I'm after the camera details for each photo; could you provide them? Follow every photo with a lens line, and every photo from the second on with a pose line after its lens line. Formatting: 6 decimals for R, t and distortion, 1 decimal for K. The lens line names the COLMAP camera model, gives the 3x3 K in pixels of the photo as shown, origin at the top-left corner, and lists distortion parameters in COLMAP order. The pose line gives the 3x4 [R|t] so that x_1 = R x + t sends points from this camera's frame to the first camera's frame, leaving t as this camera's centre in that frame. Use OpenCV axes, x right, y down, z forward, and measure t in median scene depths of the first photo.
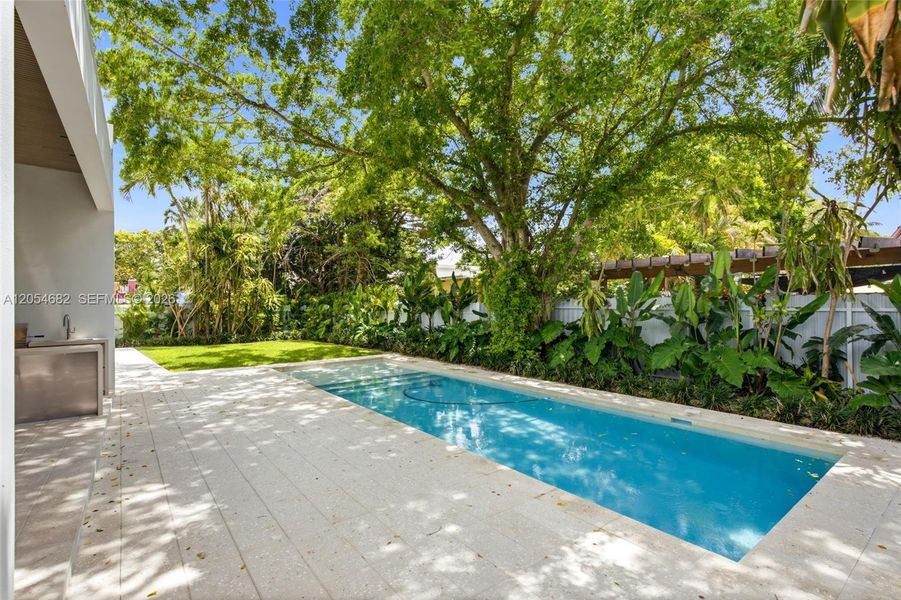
lens RADIAL K [[421.1, 0, 450.5], [0, 421.1, 300.0], [0, 0, 1]] dist [-0.000565, -0.000051]
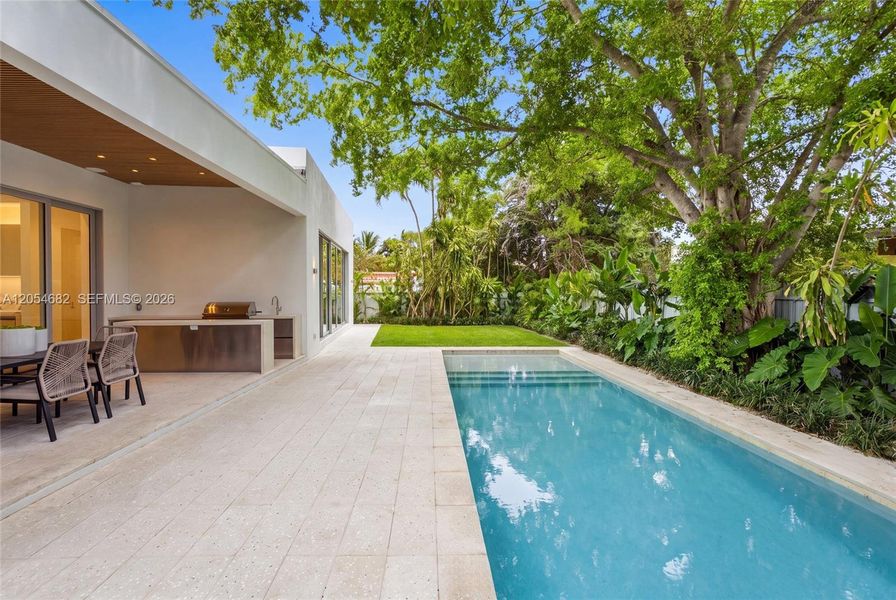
lens RADIAL K [[426.4, 0, 448.0], [0, 426.4, 300.0], [0, 0, 1]] dist [-0.001444, -0.000193]
pose [[0.813870, 0.021626, -0.580645, 0.185223], [-0.004927, 0.999528, 0.030322, 0.001704], [0.581027, -0.021817, 0.813592, 0.117781]]
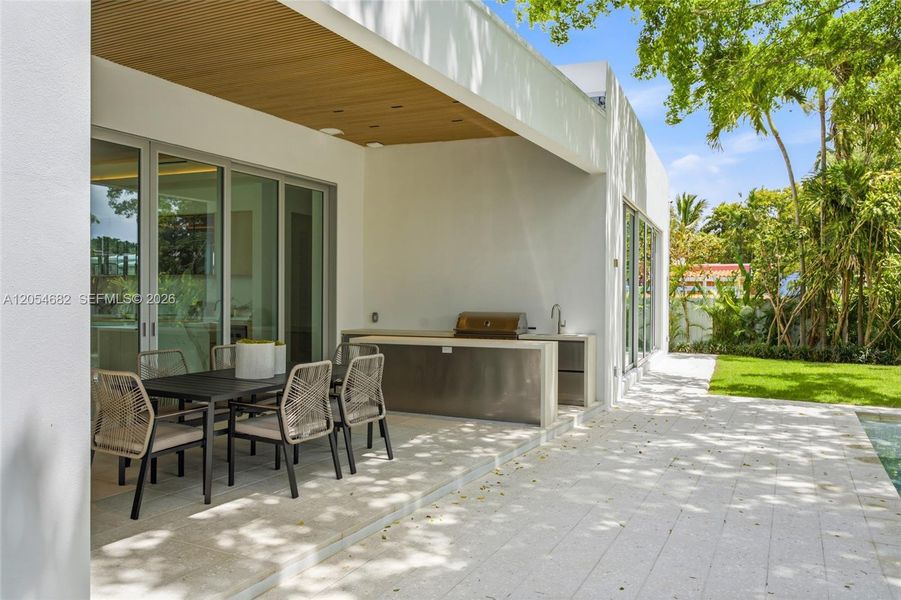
lens RADIAL K [[701.2, 0, 450.5], [0, 701.2, 300.0], [0, 0, 1]] dist [-0.013804, -0.002814]
pose [[0.435304, 0.018360, -0.900096, 0.142326], [-0.004984, 0.999826, 0.017984, 0.001567], [0.900270, -0.003342, 0.435320, 0.112029]]
